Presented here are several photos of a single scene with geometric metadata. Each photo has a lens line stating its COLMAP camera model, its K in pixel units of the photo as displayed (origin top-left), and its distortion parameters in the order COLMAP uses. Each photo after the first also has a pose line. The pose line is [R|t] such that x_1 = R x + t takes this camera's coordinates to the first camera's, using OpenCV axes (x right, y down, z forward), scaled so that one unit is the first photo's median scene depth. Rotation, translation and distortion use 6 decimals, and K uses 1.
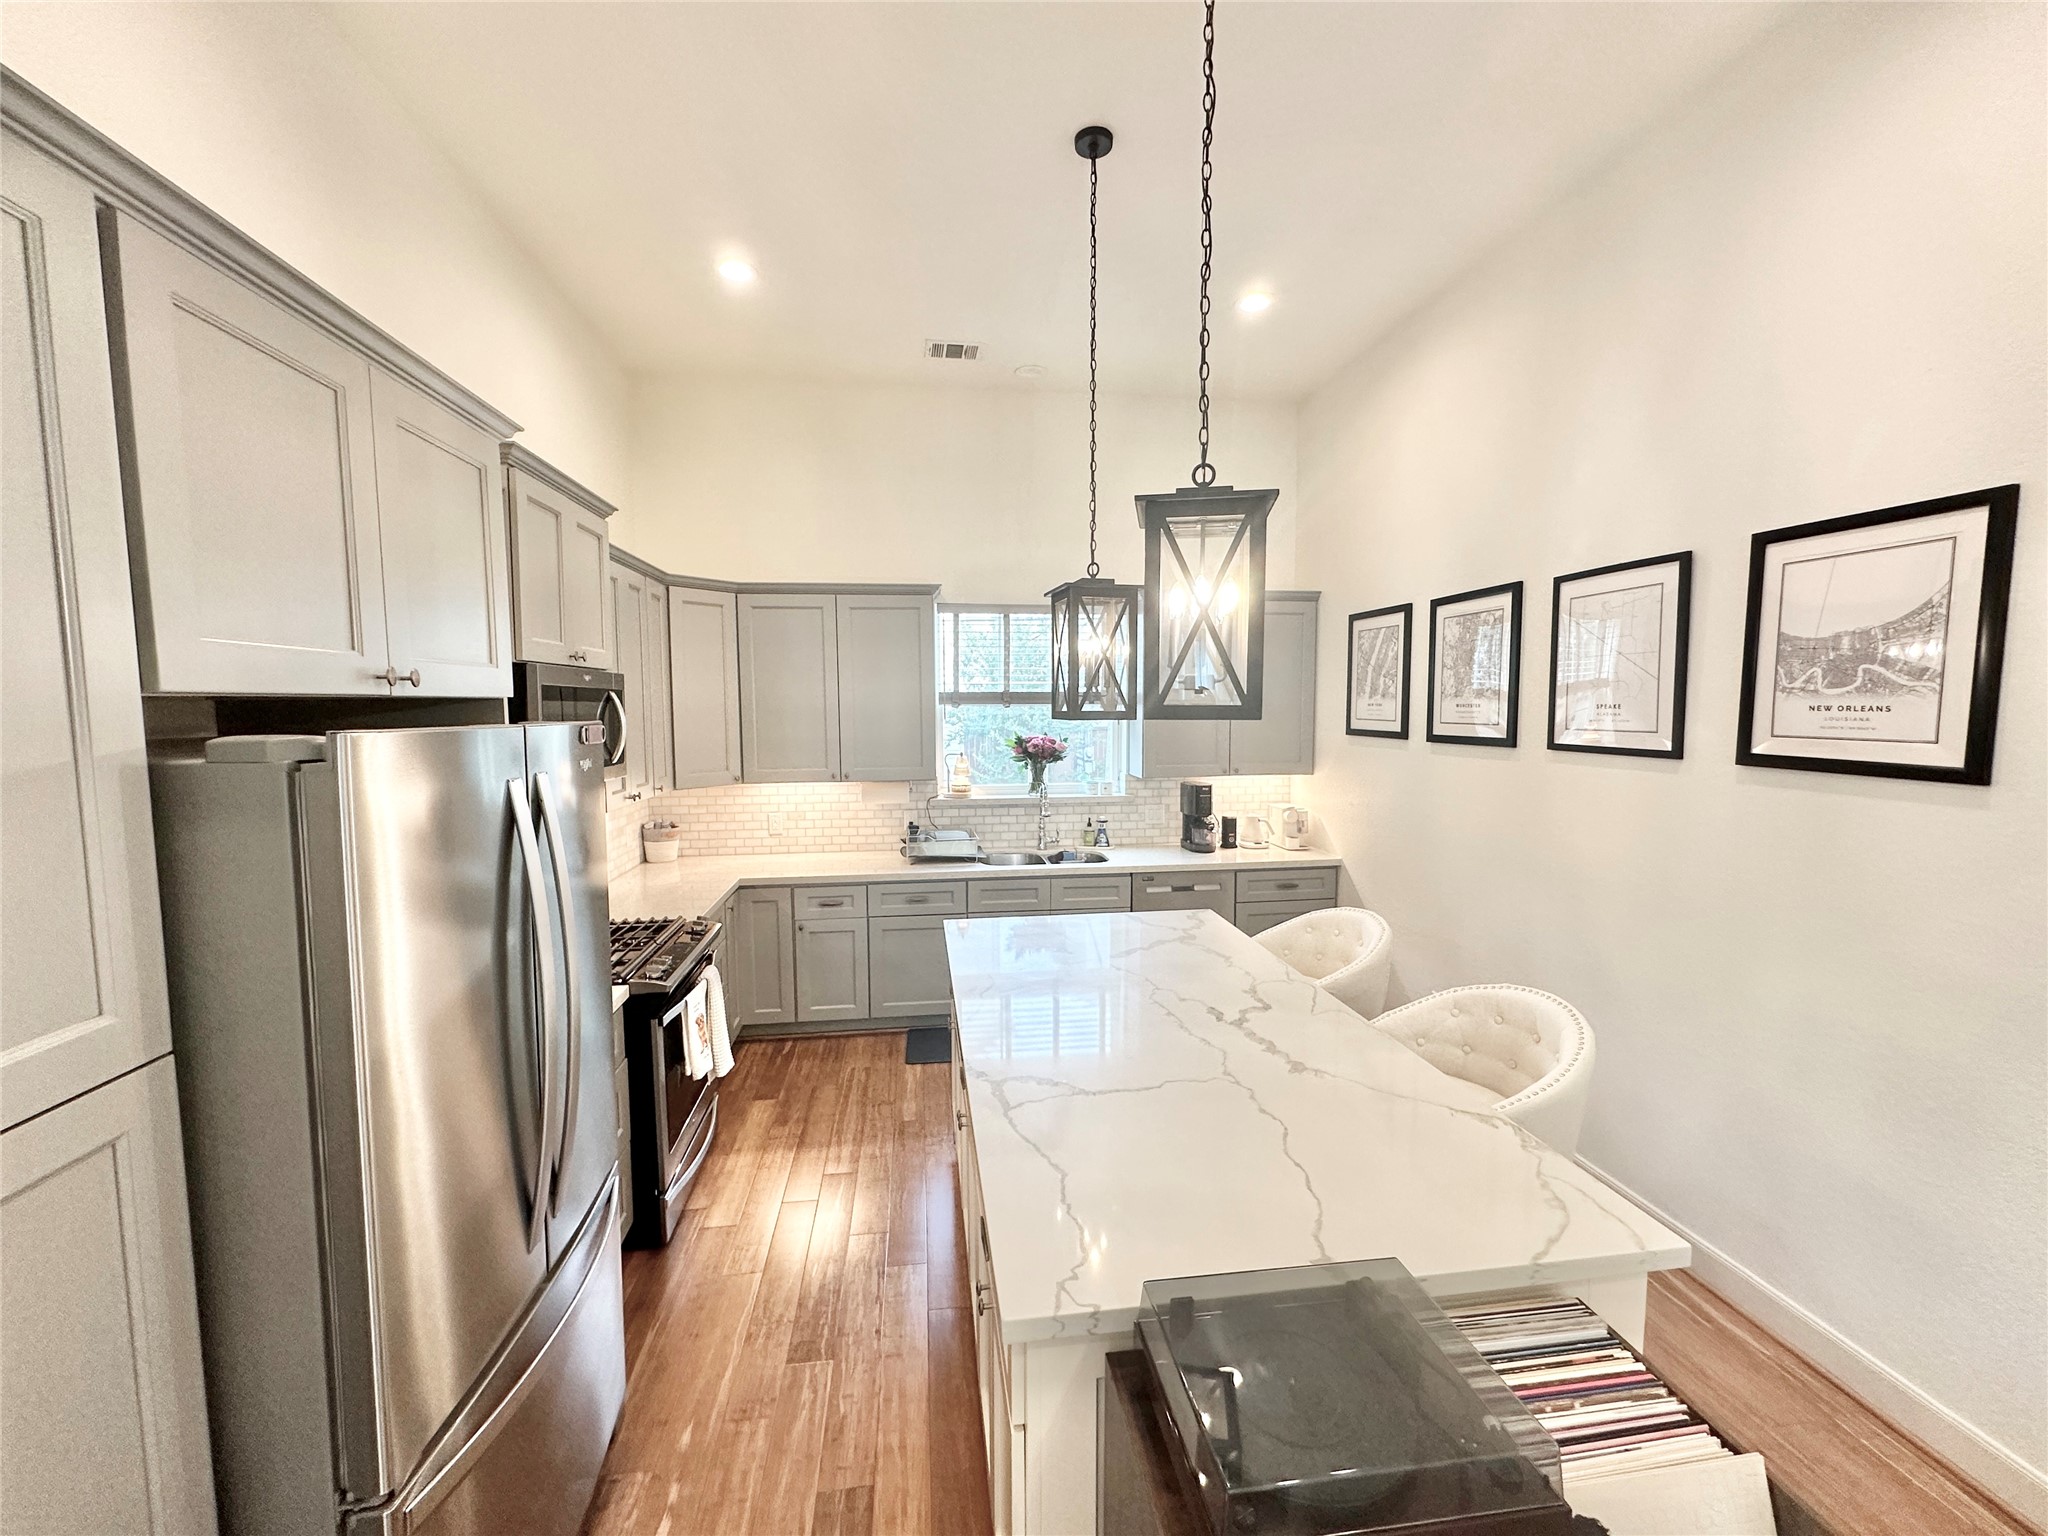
lens RADIAL K [[817.7, 0, 1025.3], [0, 817.7, 767.8], [0, 0, 1]] dist [-0.002168, -0.000476]
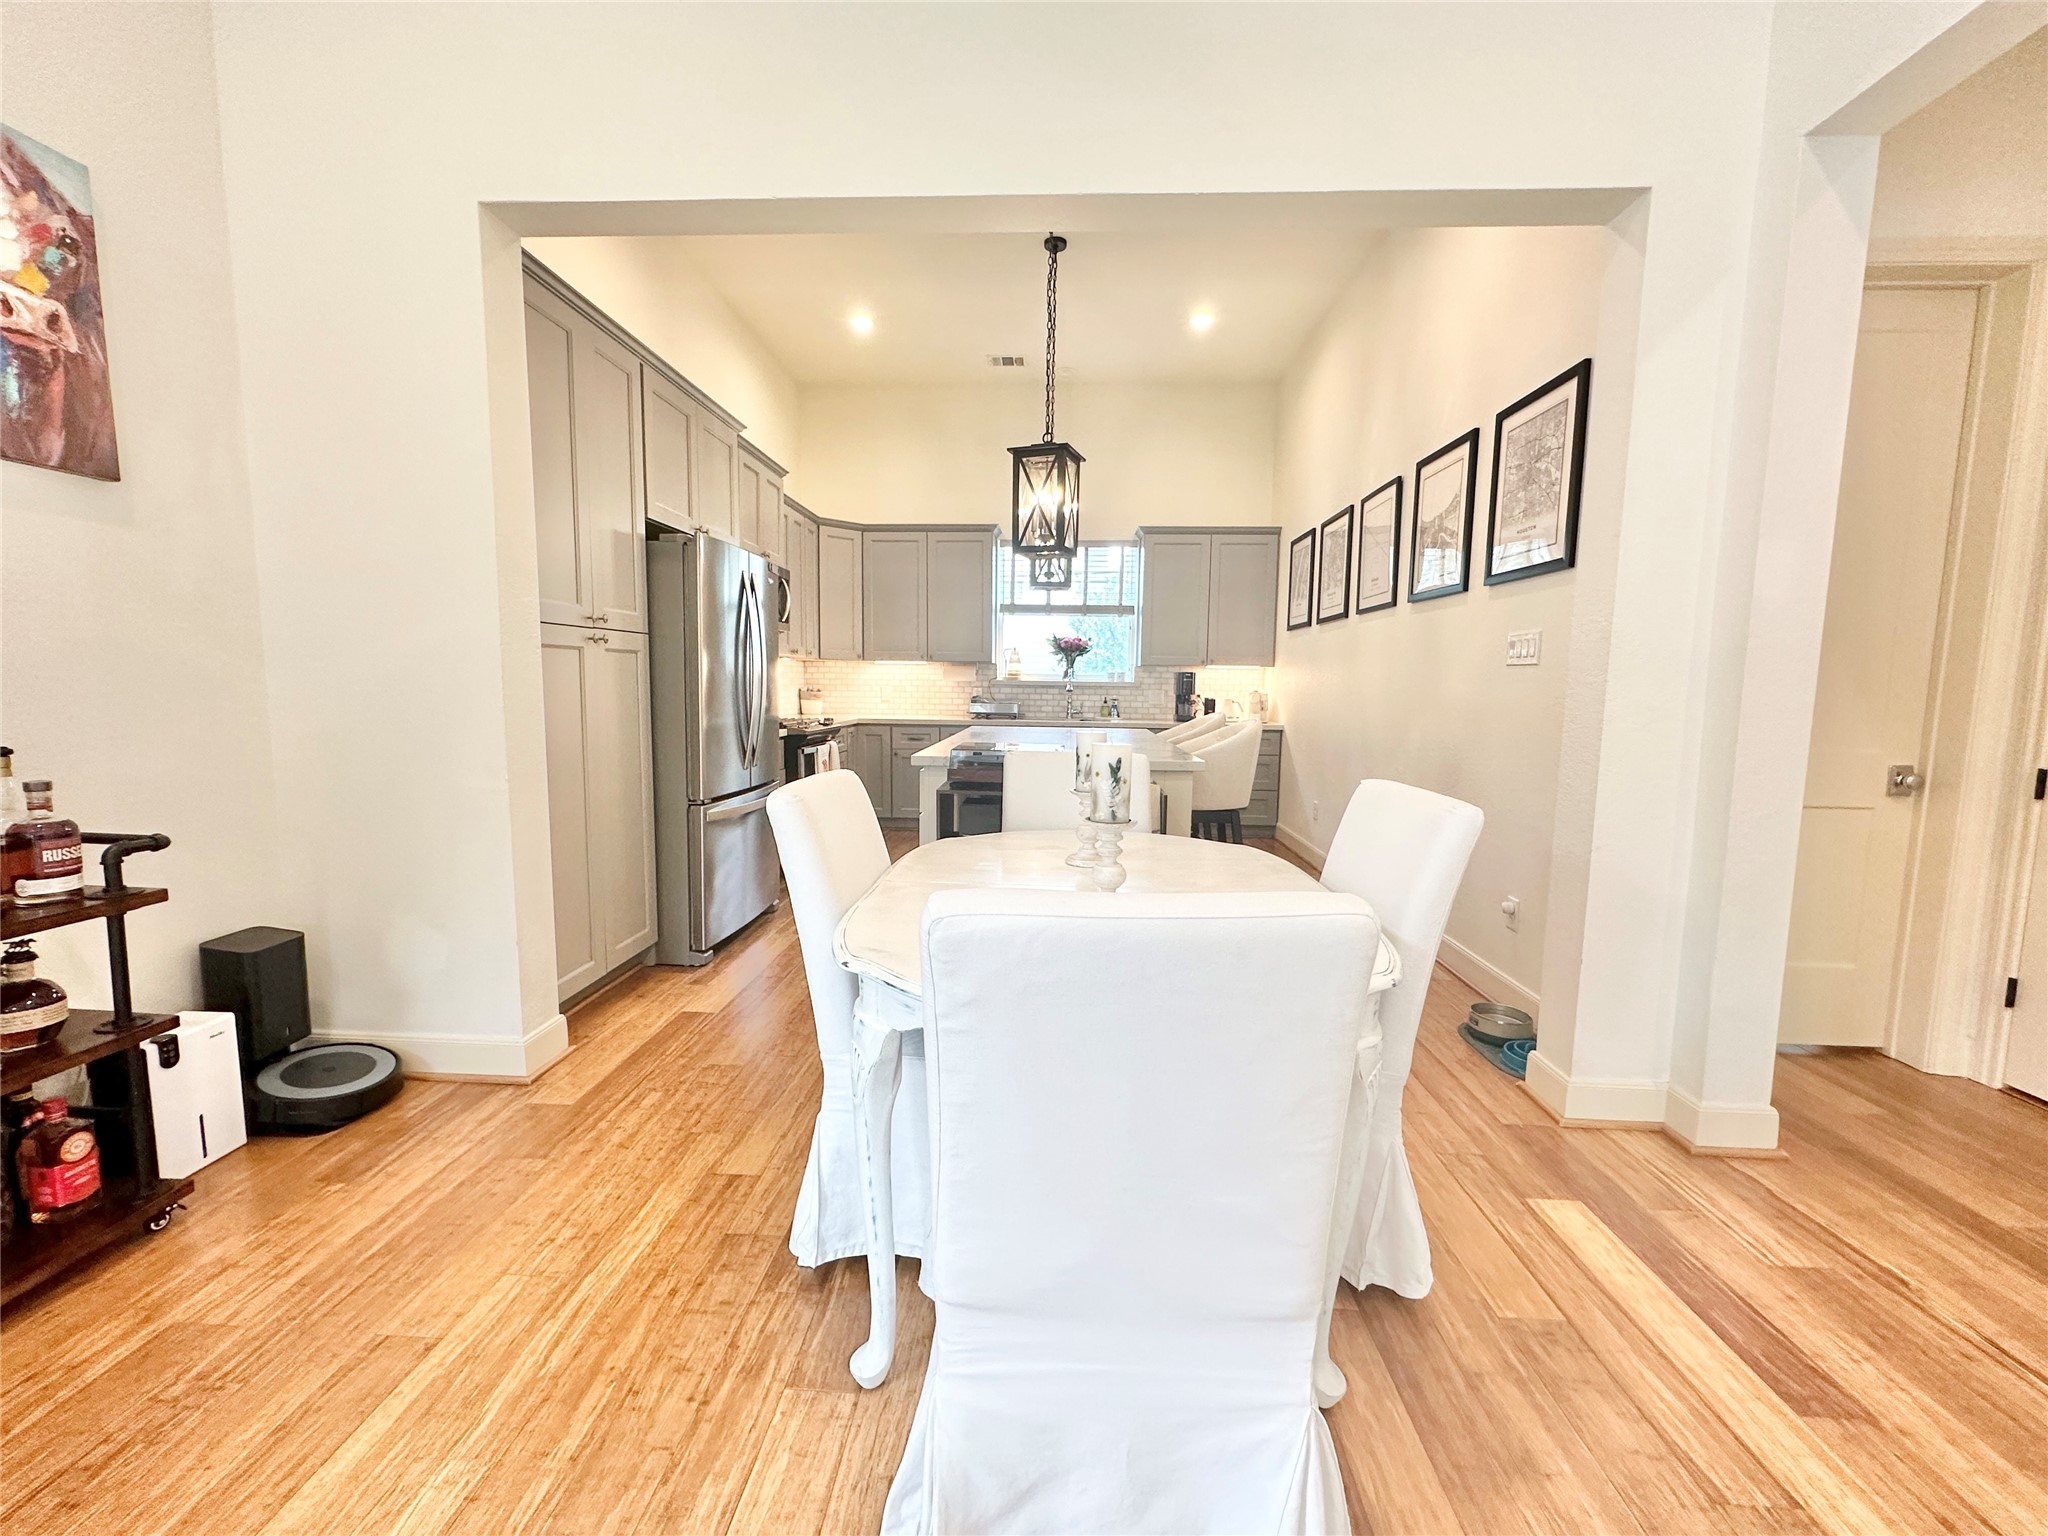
lens RADIAL K [[817.7, 0, 1025.3], [0, 817.7, 766.0], [0, 0, 1]] dist [-0.002168, -0.000476]
pose [[0.983202, 0.036761, -0.178782, 0.211016], [-0.033200, 0.999187, 0.022867, 0.162671], [0.179477, -0.016548, 0.983623, -0.404197]]
